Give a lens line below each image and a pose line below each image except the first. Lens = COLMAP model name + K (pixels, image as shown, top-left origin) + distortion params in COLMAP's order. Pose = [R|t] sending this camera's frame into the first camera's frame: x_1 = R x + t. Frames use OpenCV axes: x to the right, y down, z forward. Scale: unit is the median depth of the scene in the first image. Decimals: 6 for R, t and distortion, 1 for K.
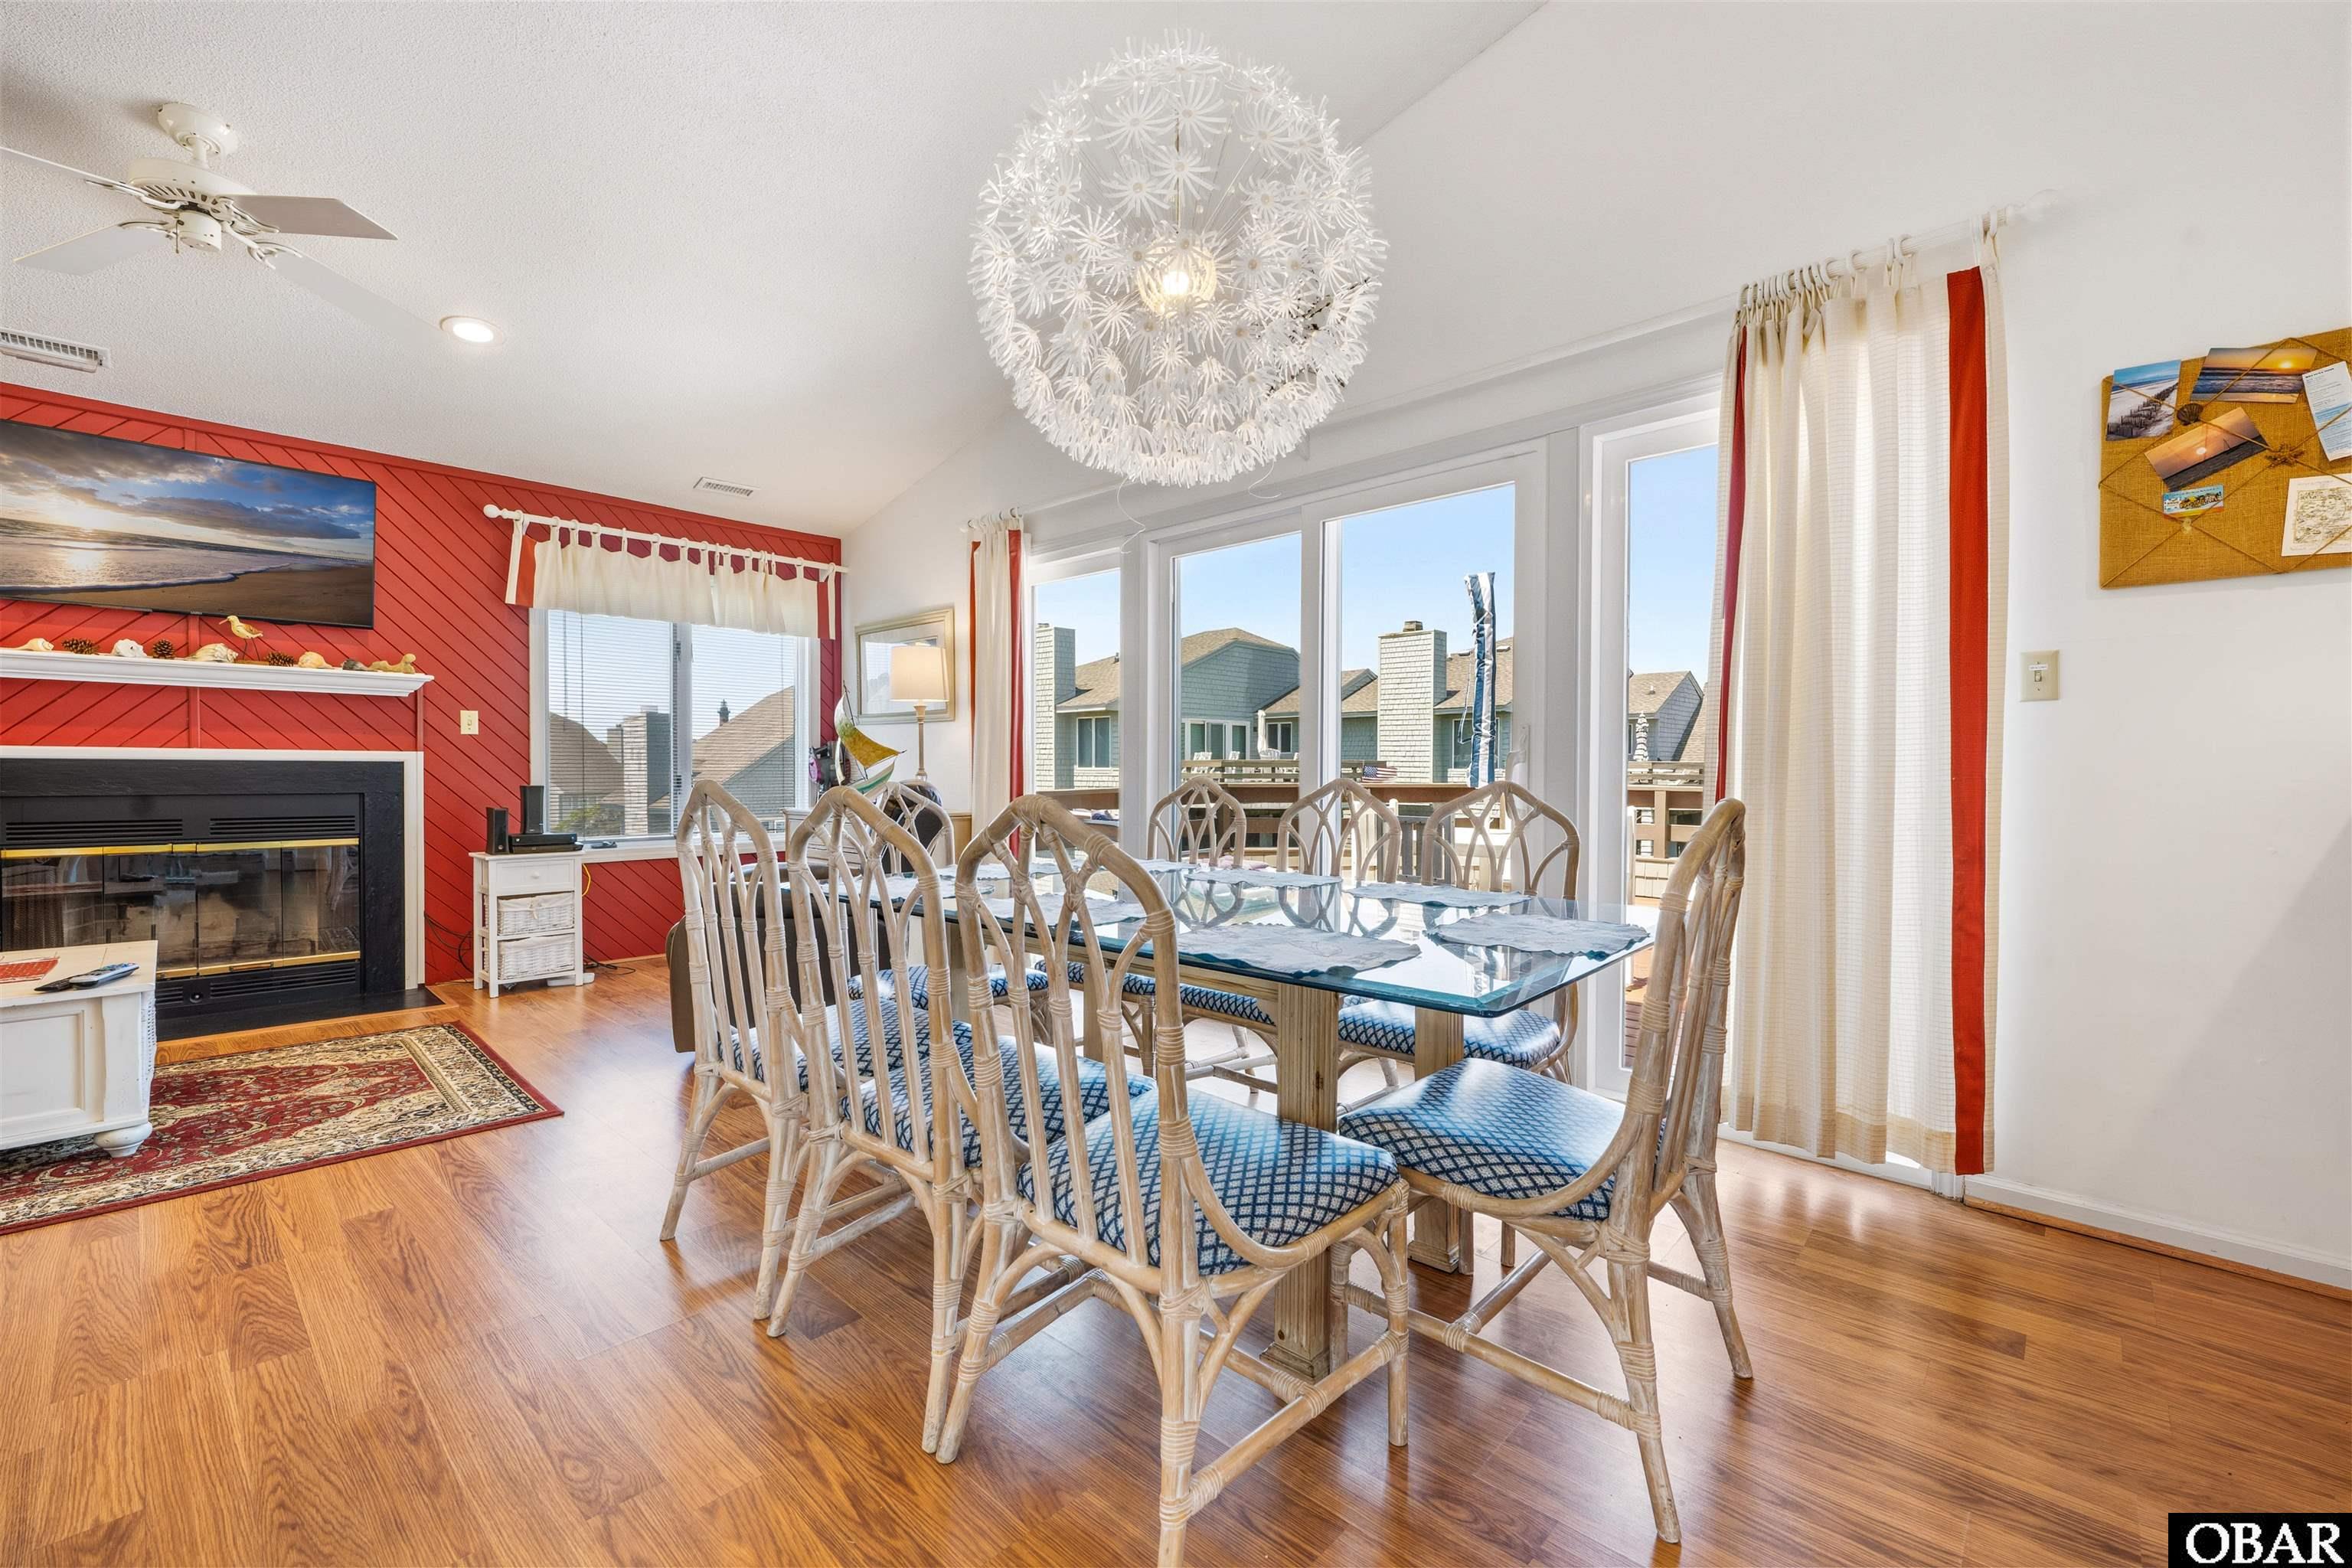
lens RADIAL K [[978.0, 0, 1184.6], [0, 978.0, 760.0], [0, 0, 1]] dist [-0.001870, -0.000171]
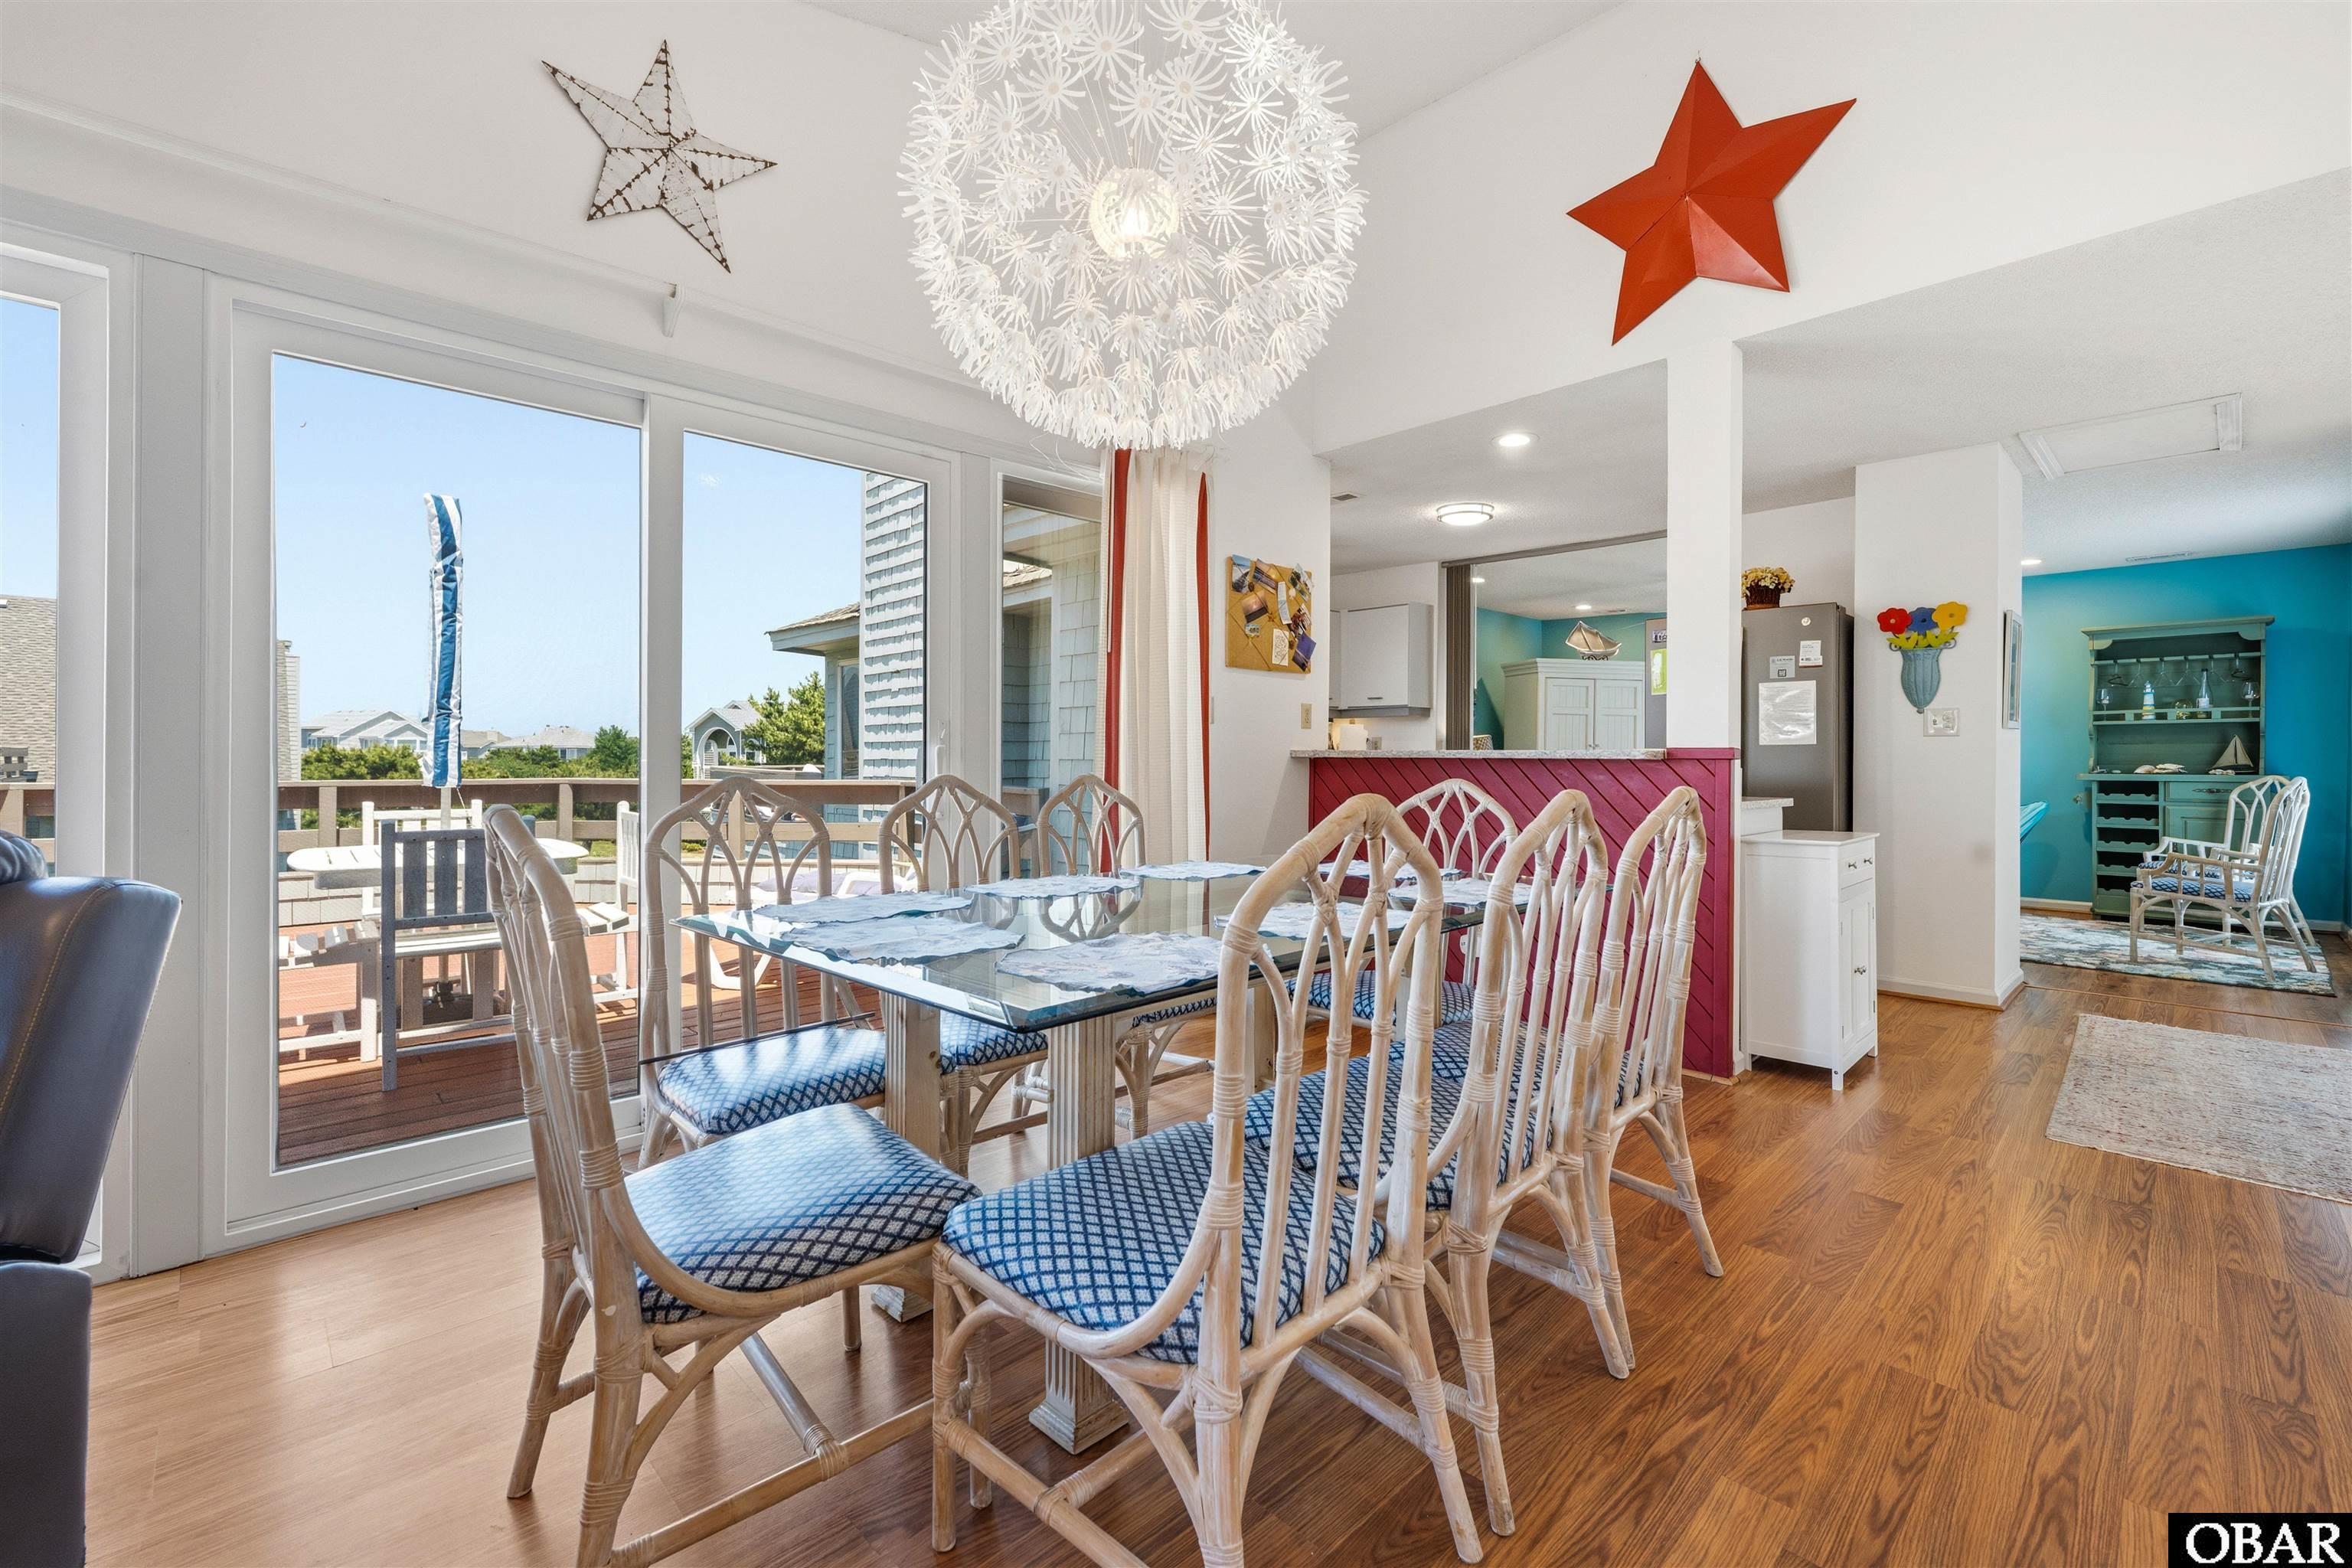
lens RADIAL K [[978.0, 0, 1184.6], [0, 978.0, 760.0], [0, 0, 1]] dist [-0.001870, -0.000171]
pose [[0.053036, -0.004087, 0.998584, -0.081294], [-0.008813, 0.999951, 0.004561, 0.000151], [-0.998554, -0.009042, 0.052997, 0.080472]]
